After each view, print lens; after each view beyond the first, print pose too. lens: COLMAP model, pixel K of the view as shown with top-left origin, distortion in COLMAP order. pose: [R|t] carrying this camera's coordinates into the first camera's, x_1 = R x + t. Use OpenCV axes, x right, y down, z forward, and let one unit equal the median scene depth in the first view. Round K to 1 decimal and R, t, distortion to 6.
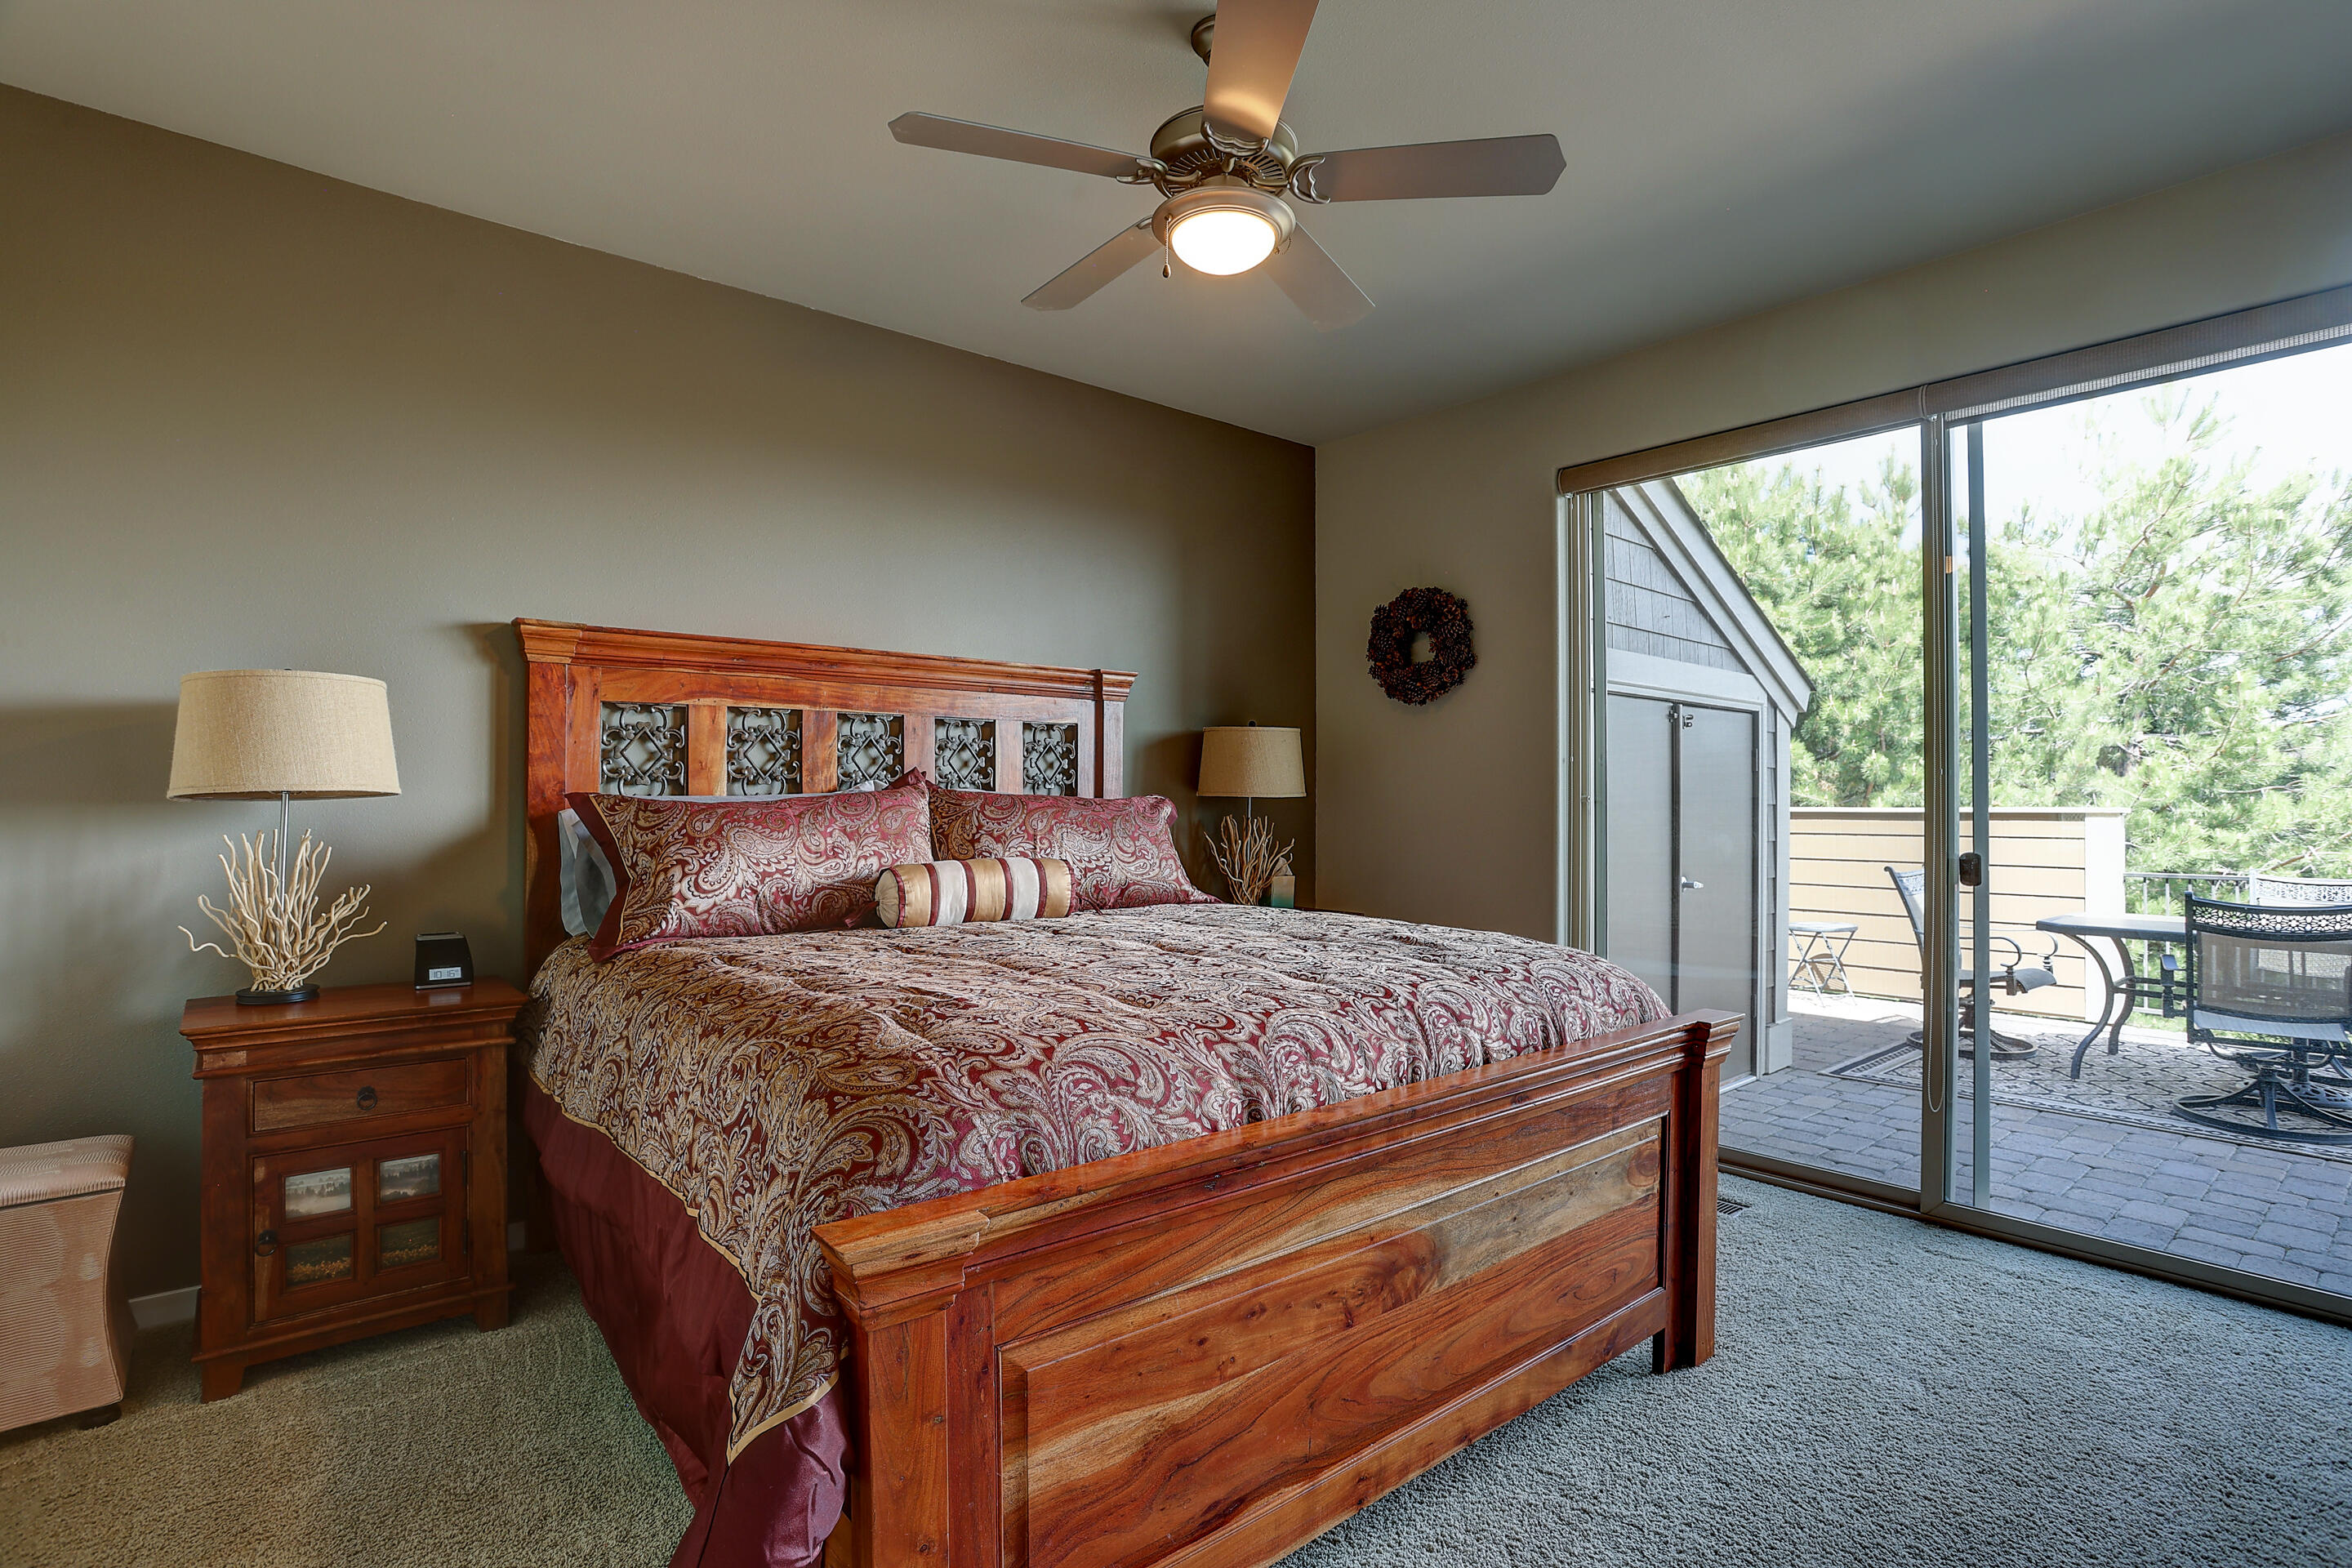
lens RADIAL K [[1143.3, 0, 1181.9], [0, 1143.3, 803.6], [0, 0, 1]] dist [-0.069303, 0.036085]
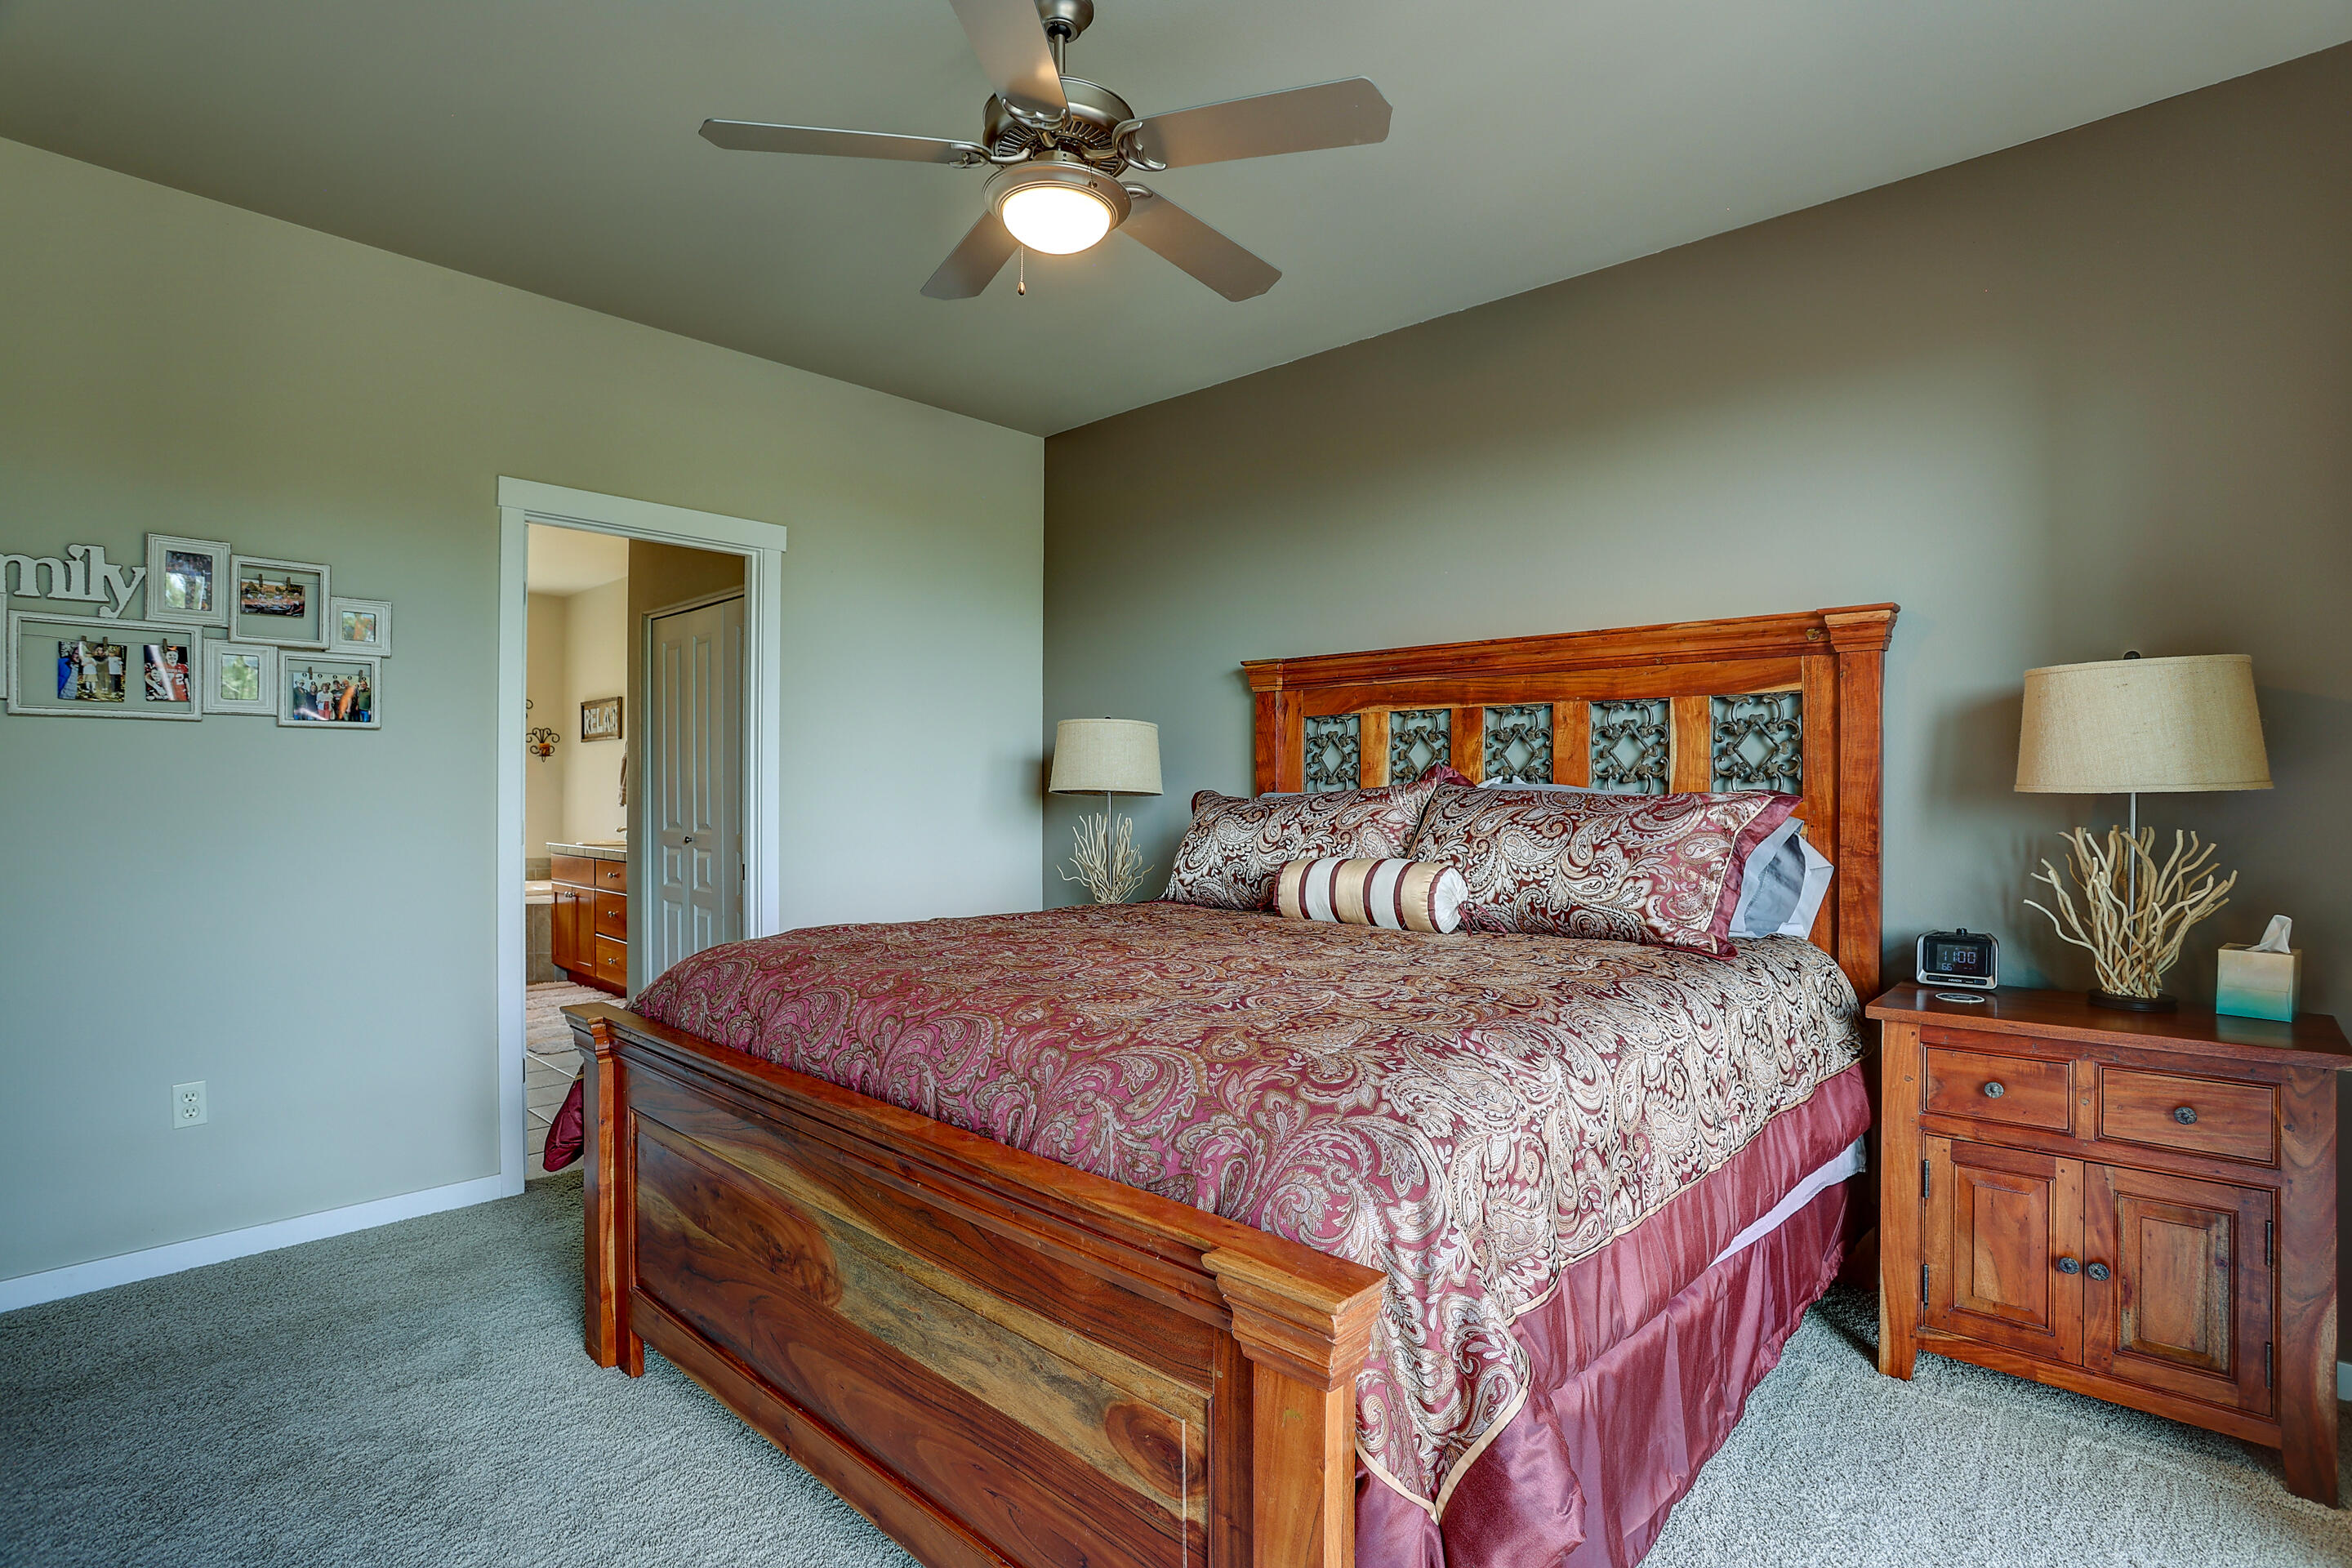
lens RADIAL K [[1143.3, 0, 1181.9], [0, 1143.3, 803.6], [0, 0, 1]] dist [-0.069303, 0.036085]
pose [[0.129328, 0.005133, -0.991589, 0.748387], [-0.005830, 0.999973, 0.004417, -0.000198], [0.991585, 0.005209, 0.129354, 0.728176]]
